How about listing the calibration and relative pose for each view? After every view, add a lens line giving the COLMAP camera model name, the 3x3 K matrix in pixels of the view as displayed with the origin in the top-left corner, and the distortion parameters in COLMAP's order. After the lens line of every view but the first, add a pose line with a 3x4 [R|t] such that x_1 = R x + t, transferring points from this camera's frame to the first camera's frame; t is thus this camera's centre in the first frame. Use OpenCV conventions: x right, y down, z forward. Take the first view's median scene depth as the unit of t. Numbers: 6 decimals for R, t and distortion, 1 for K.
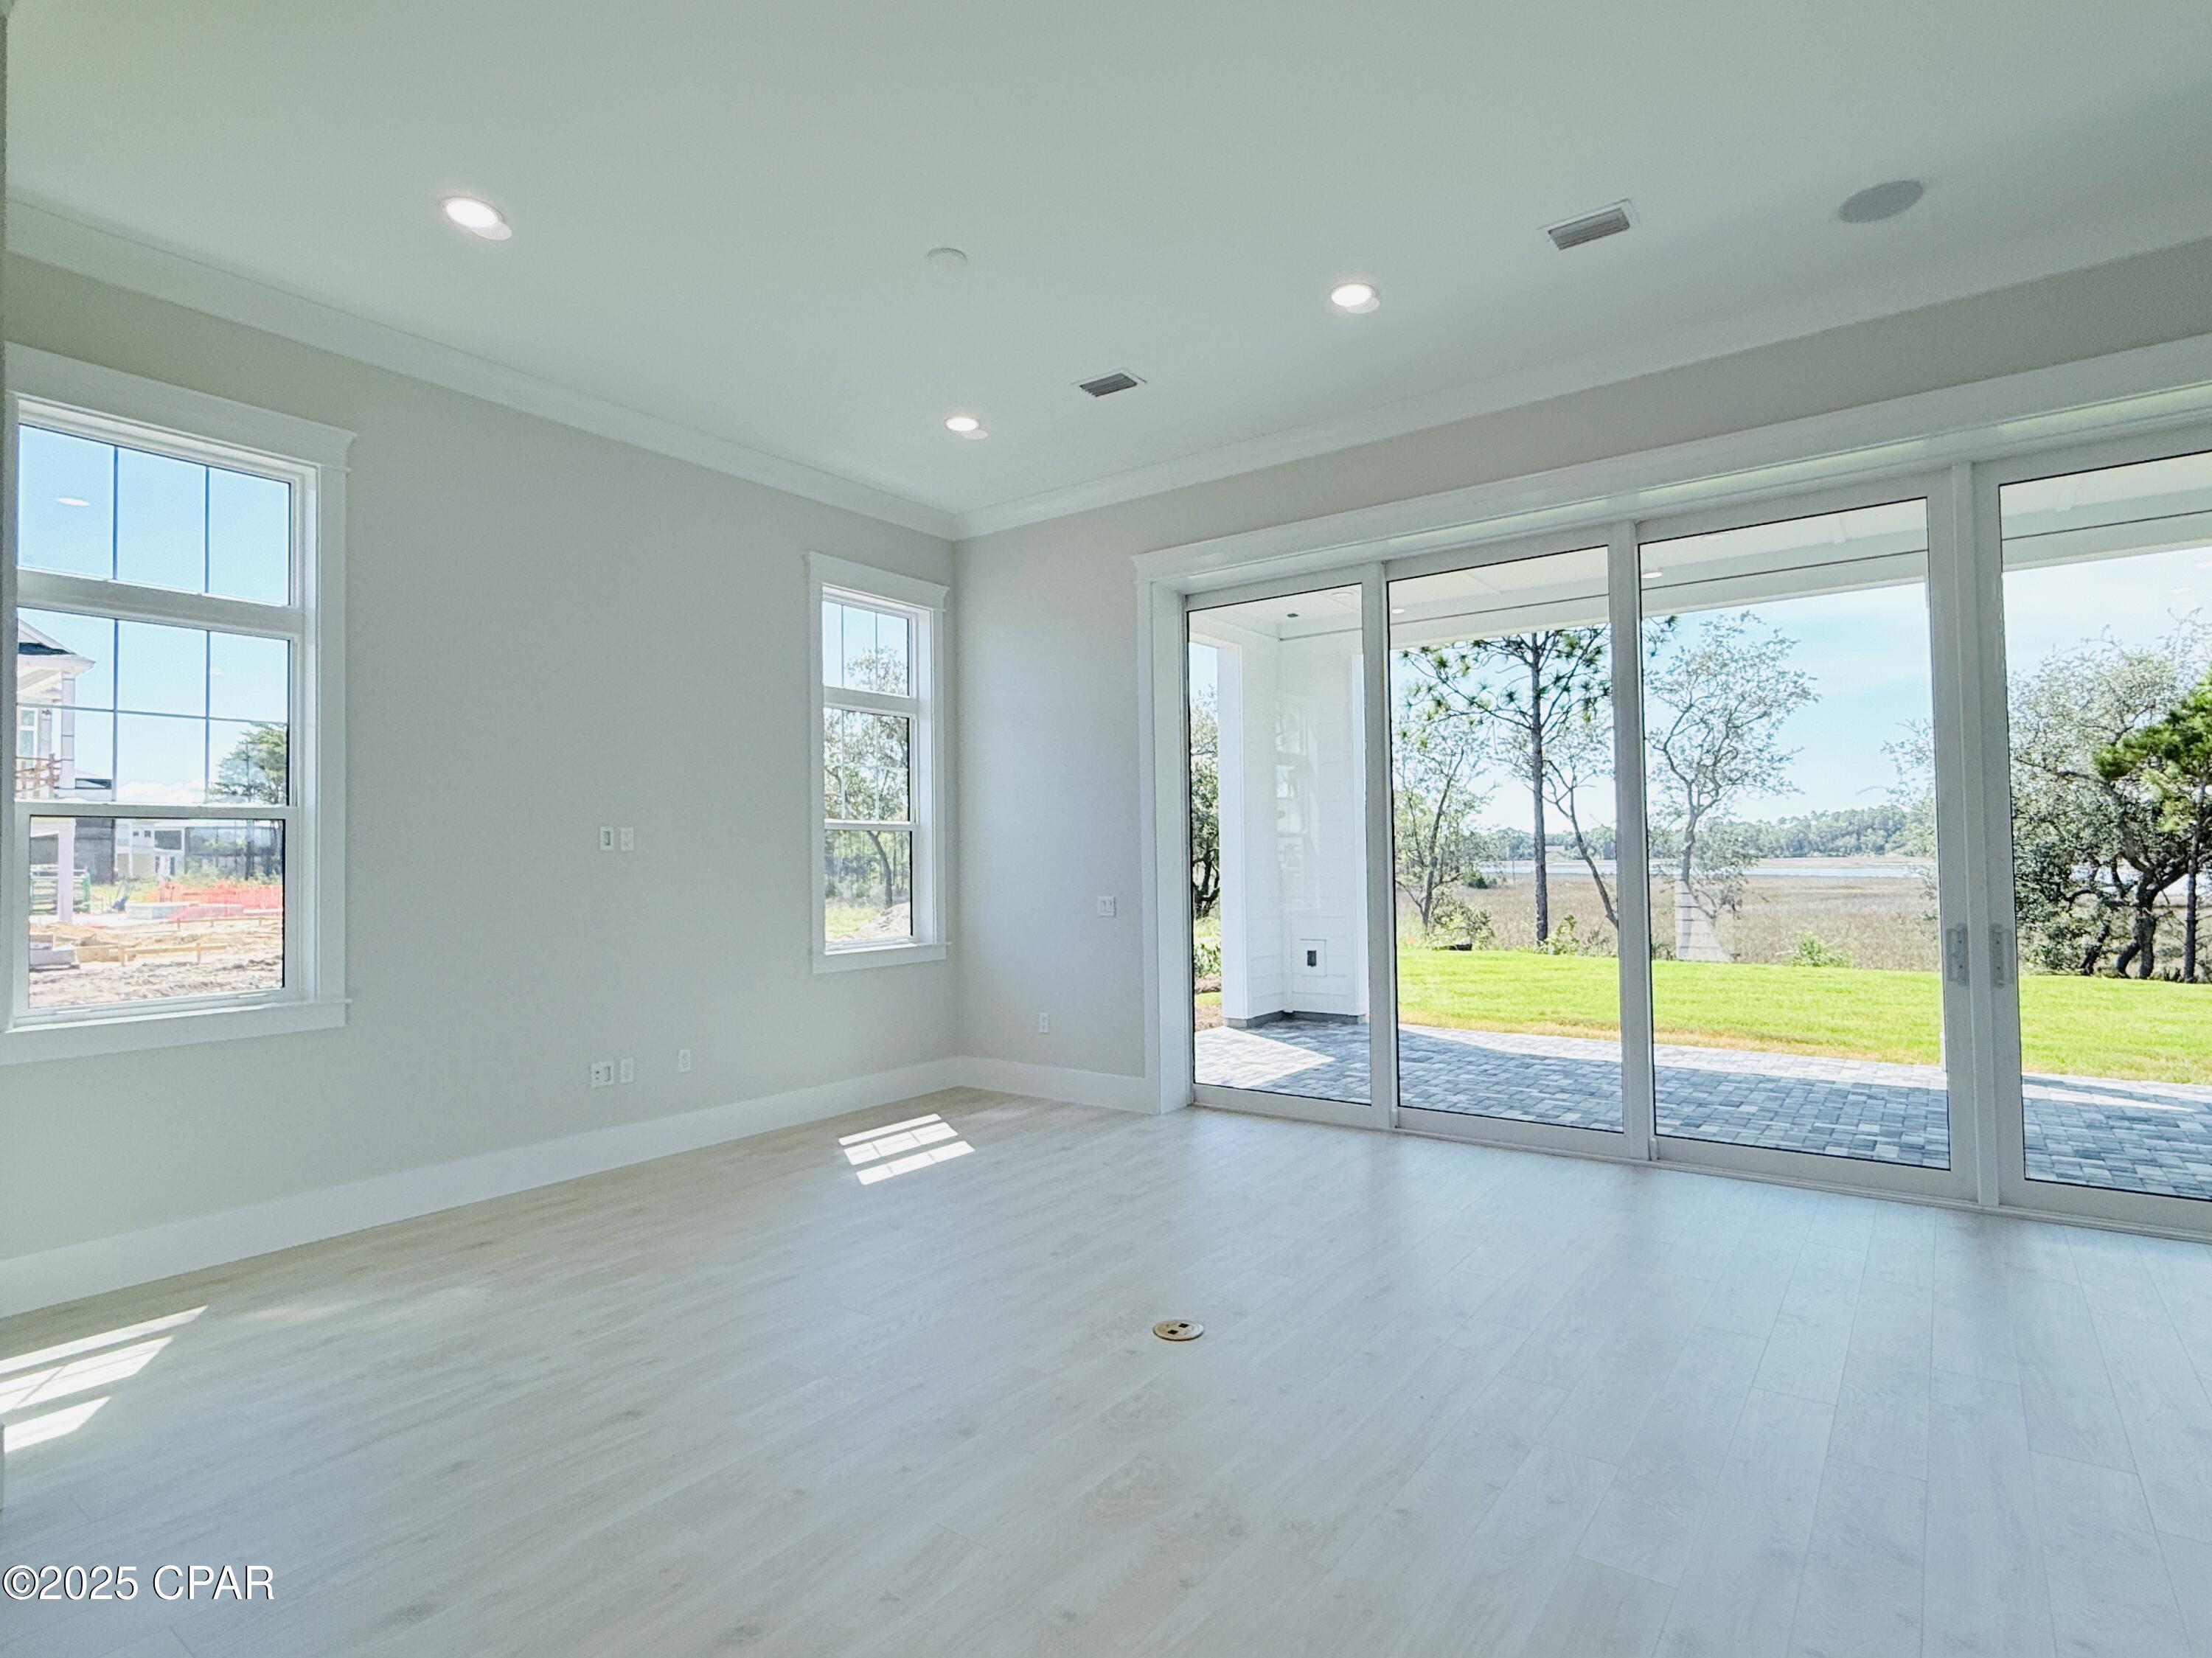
lens RADIAL K [[1176.0, 0, 1100.4], [0, 1176.0, 833.0], [0, 0, 1]] dist [-0.000932, 0.000491]
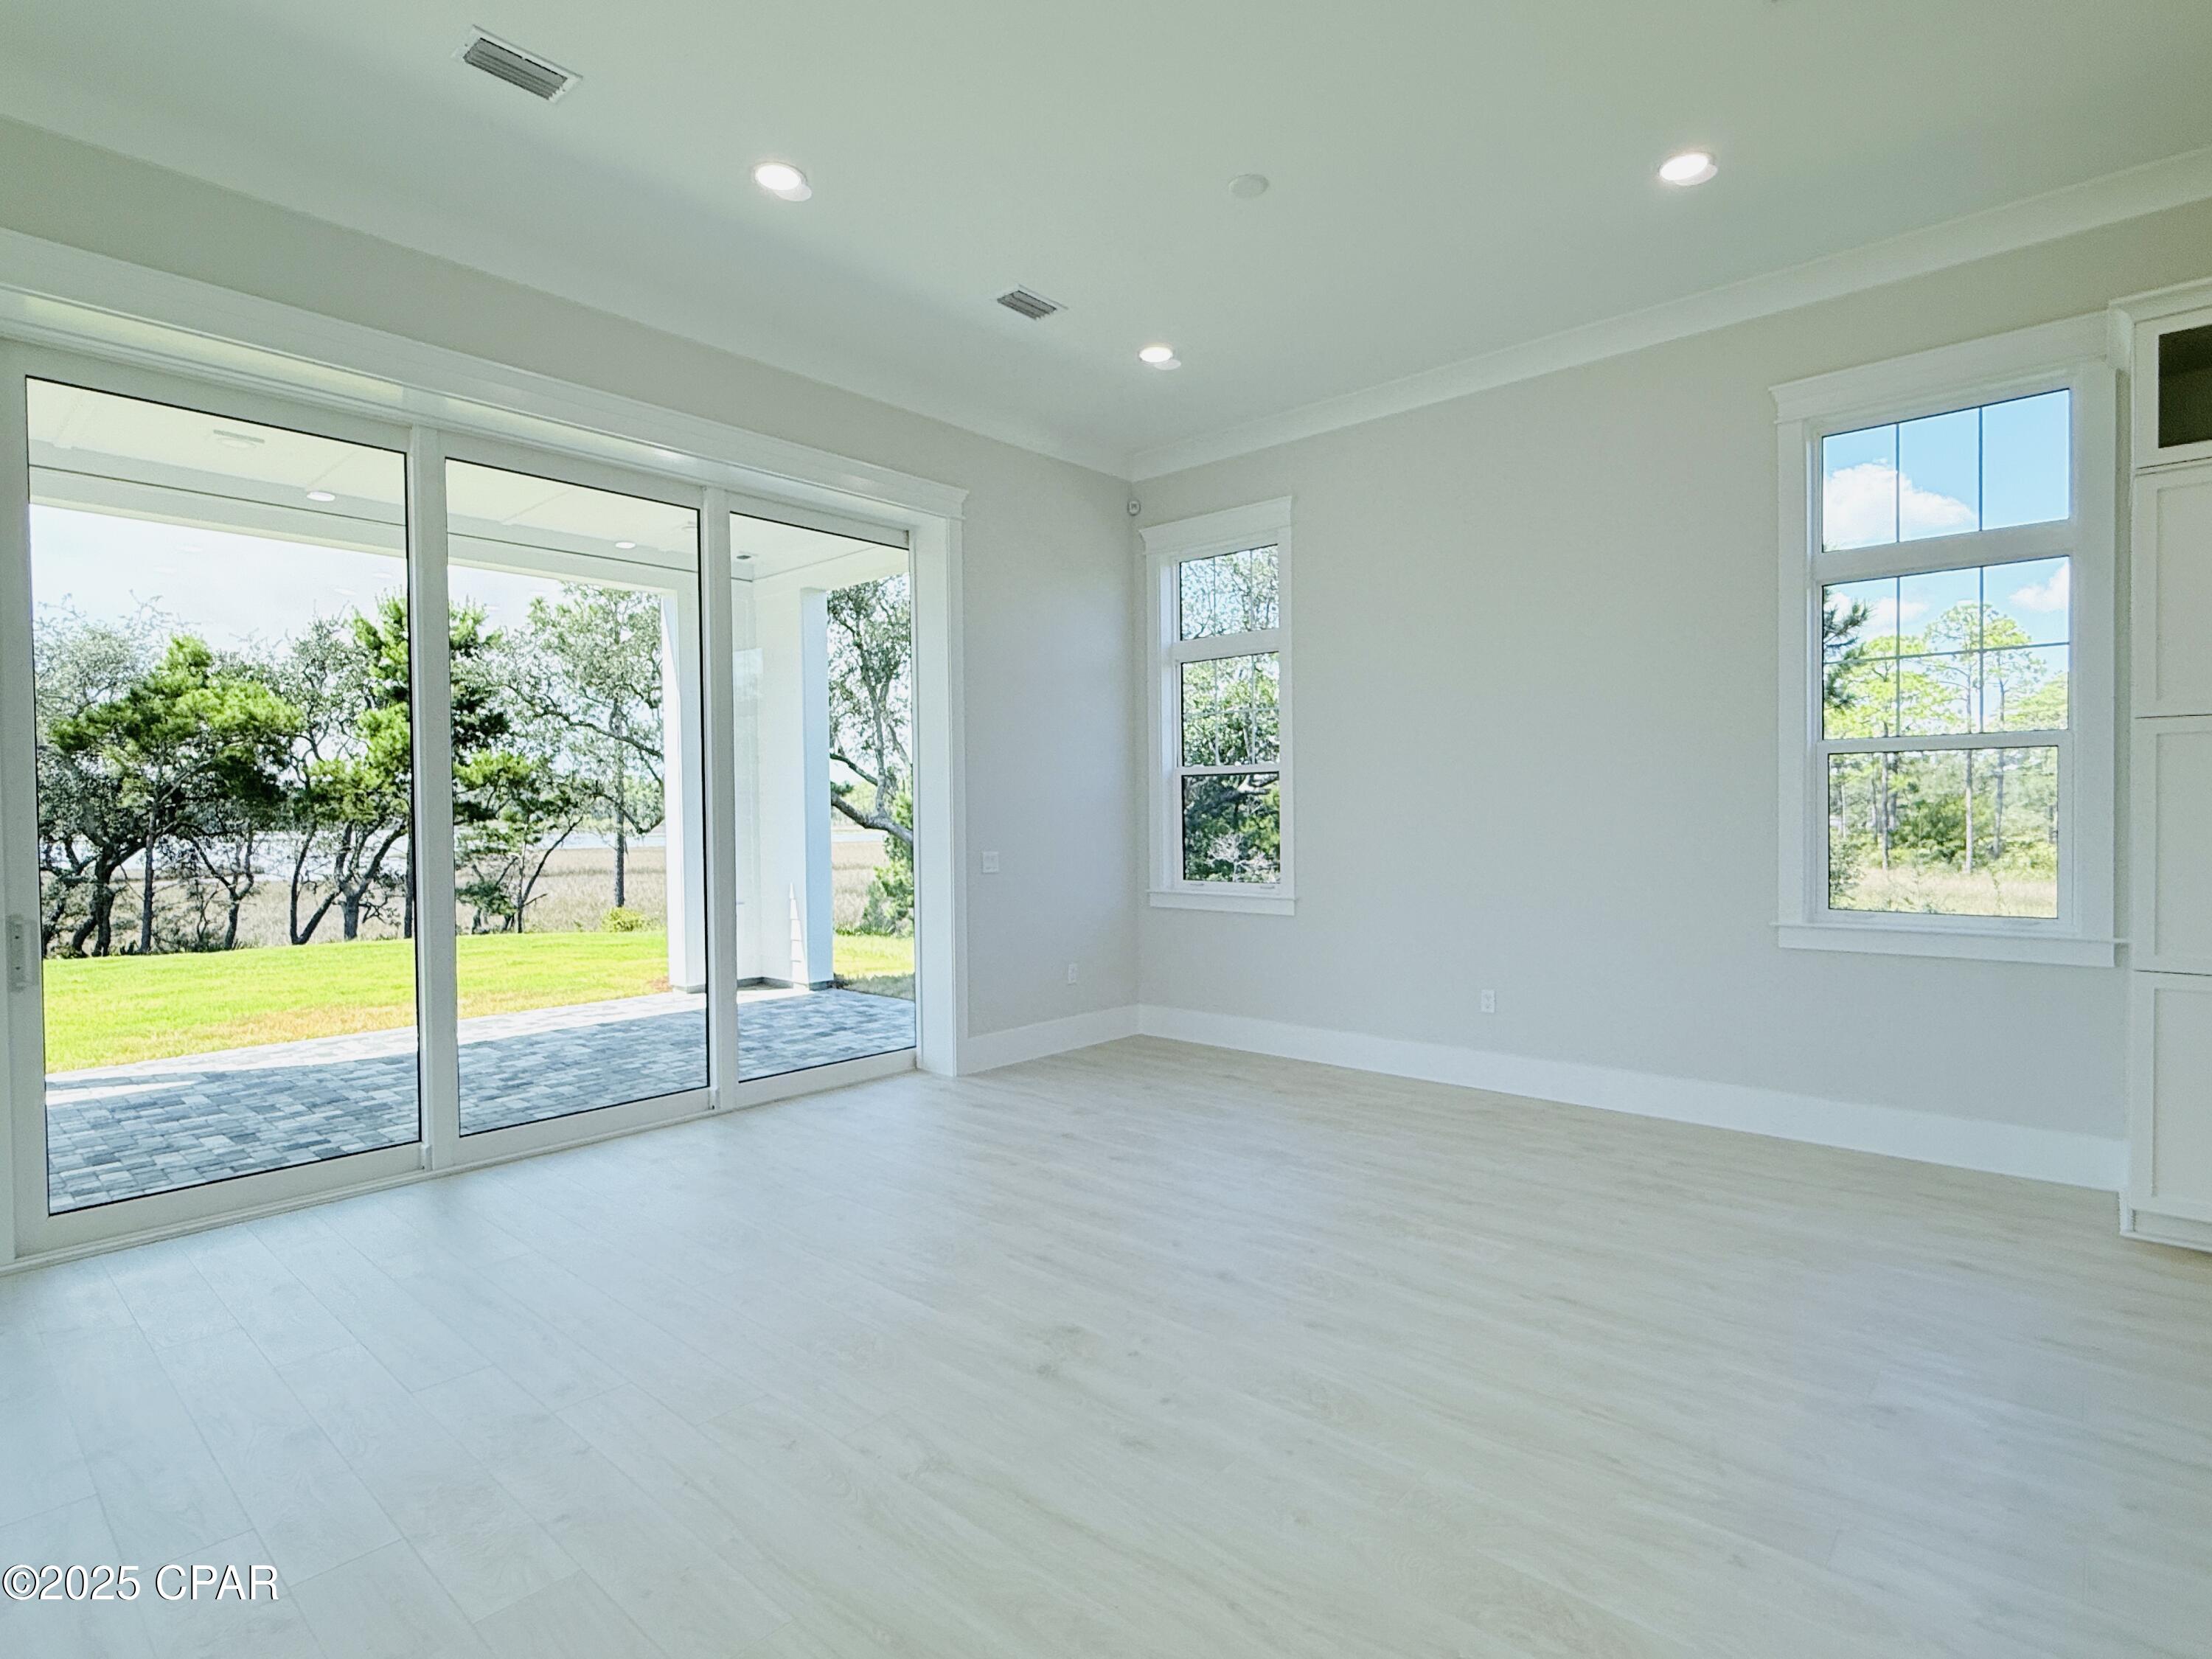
lens RADIAL K [[1118.0, 0, 1099.4], [0, 1118.0, 830.4], [0, 0, 1]] dist [-0.000054, 0.000438]
pose [[0.098550, -0.000847, 0.995132, 0.050363], [-0.016831, 0.999855, 0.002518, 0.003815], [-0.994990, -0.016997, 0.098522, 0.134501]]
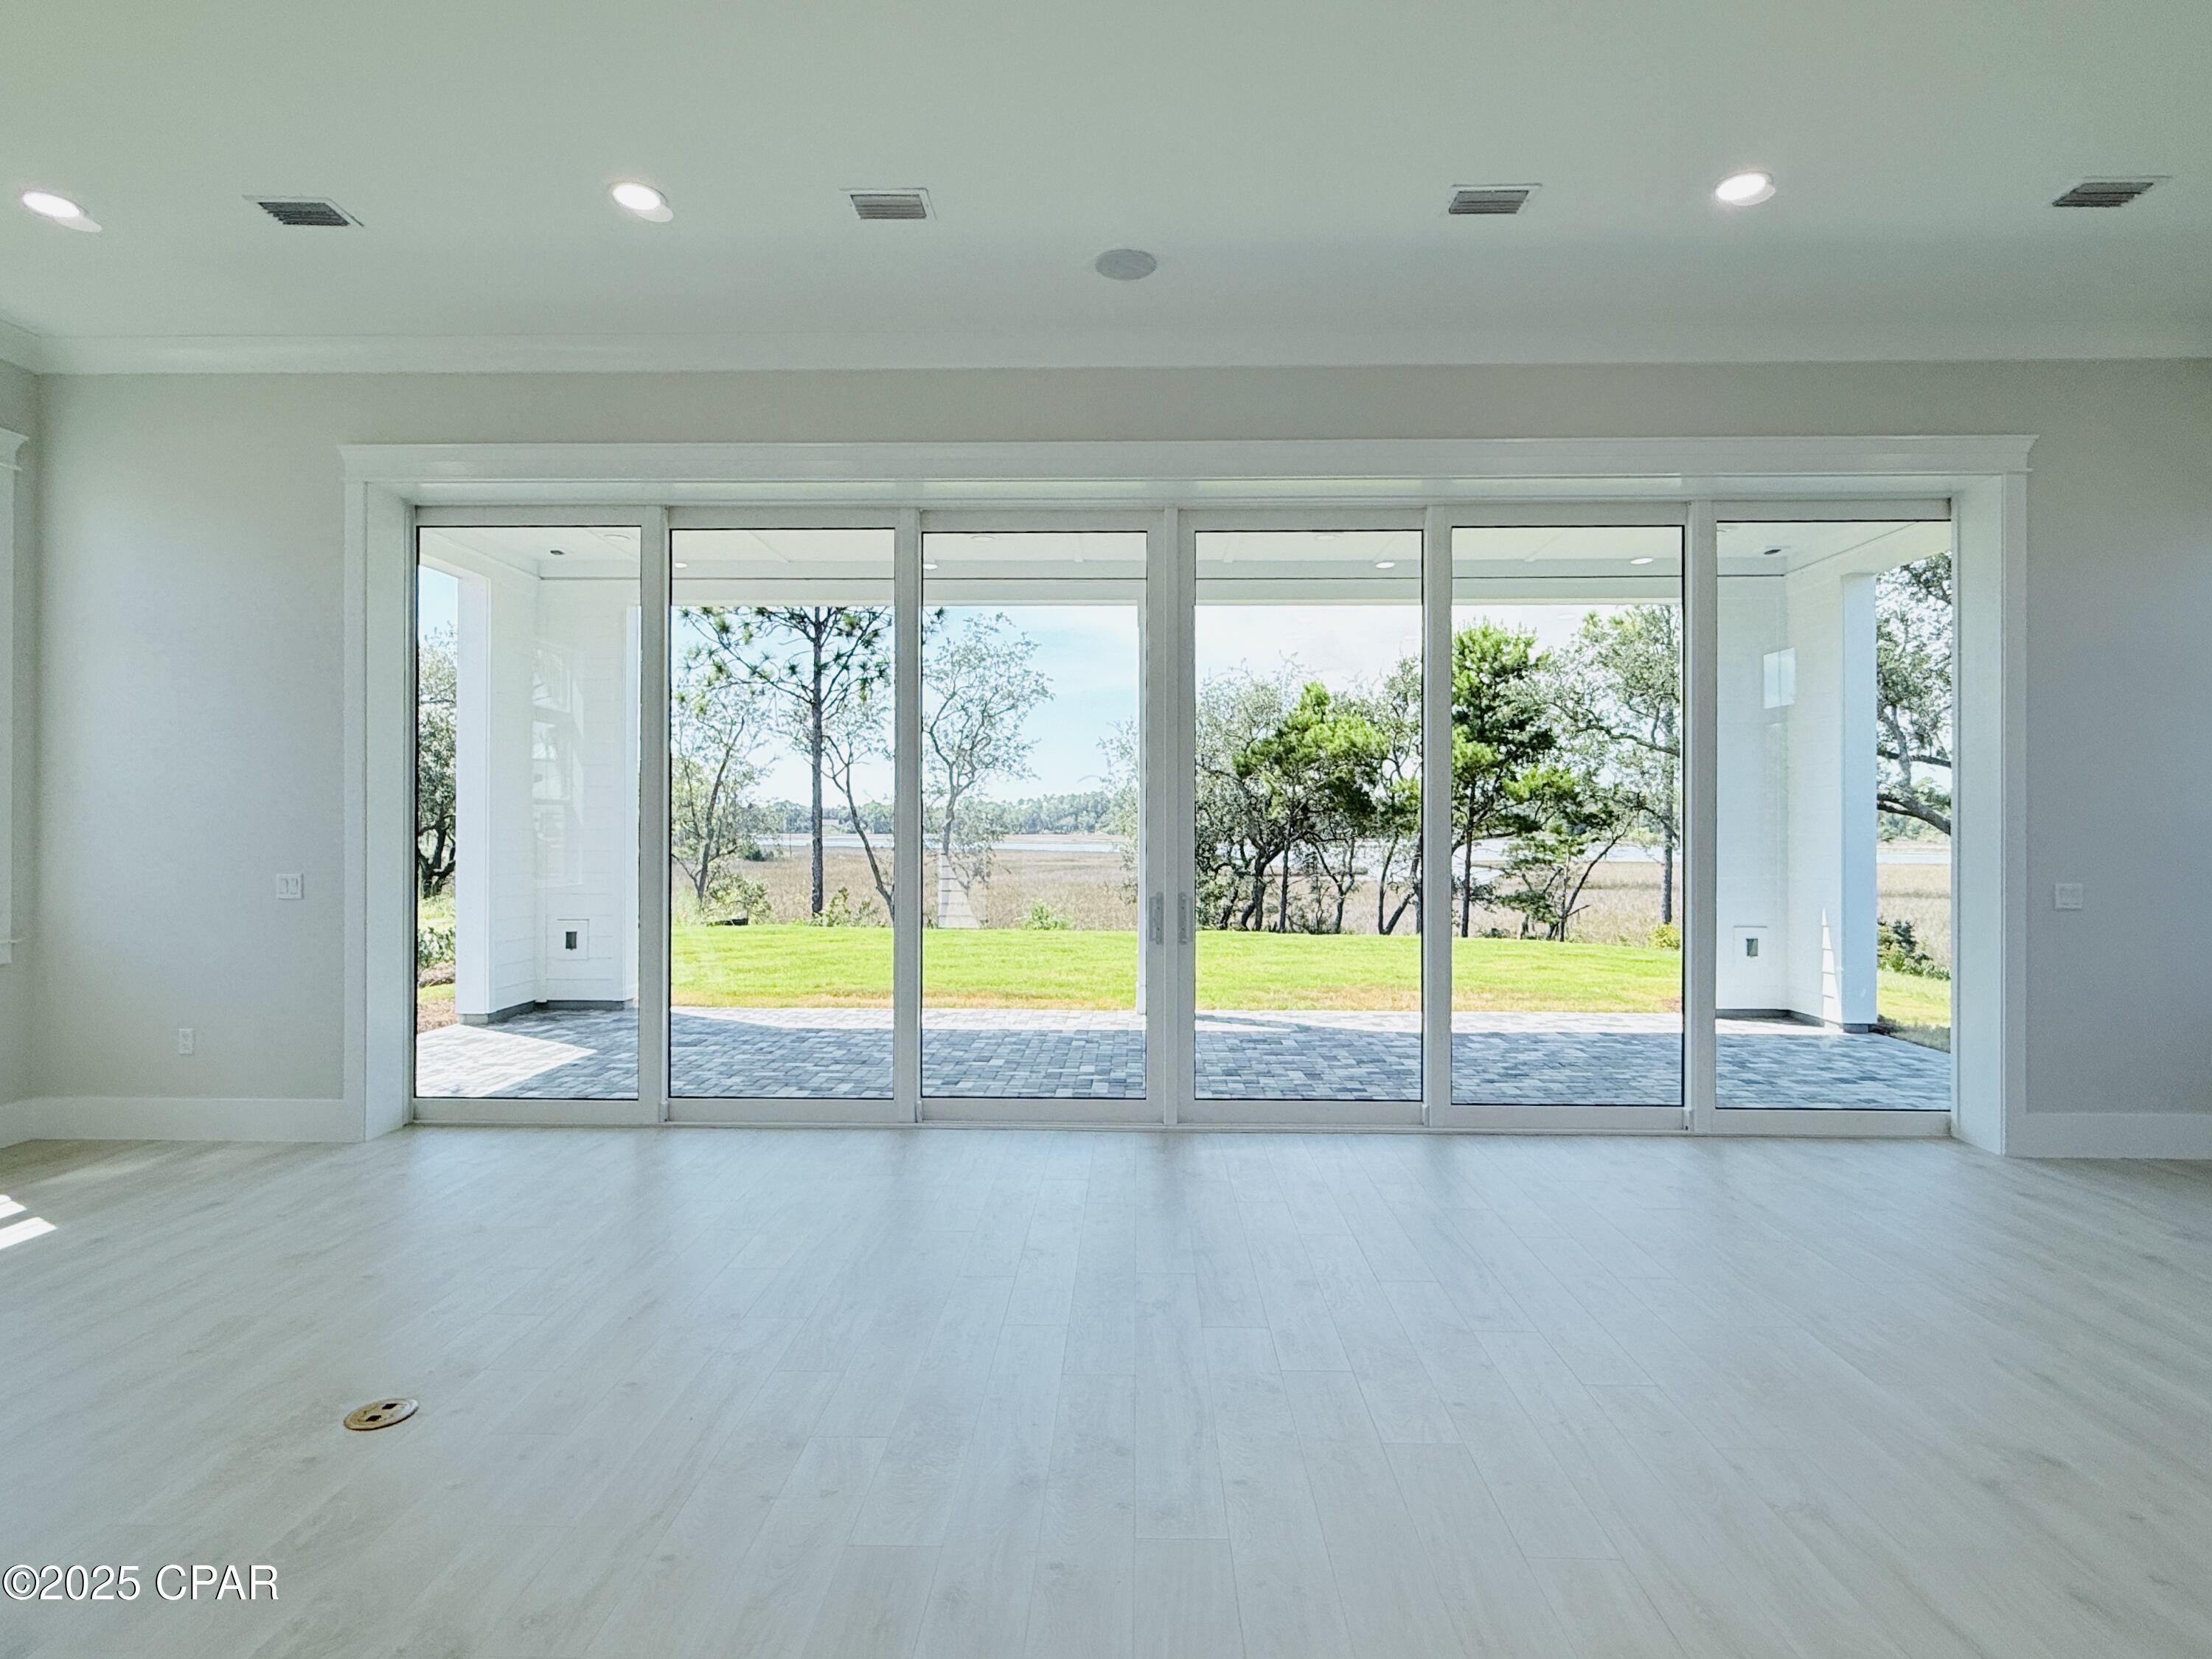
lens RADIAL K [[1176.1, 0, 1116.2], [0, 1176.1, 832.0], [0, 0, 1]] dist [-0.000932, 0.000491]
pose [[0.819239, 0.015815, 0.573234, 0.005449], [-0.029446, 0.999461, 0.014508, -0.000956], [-0.572696, -0.028765, 0.819263, 0.032447]]
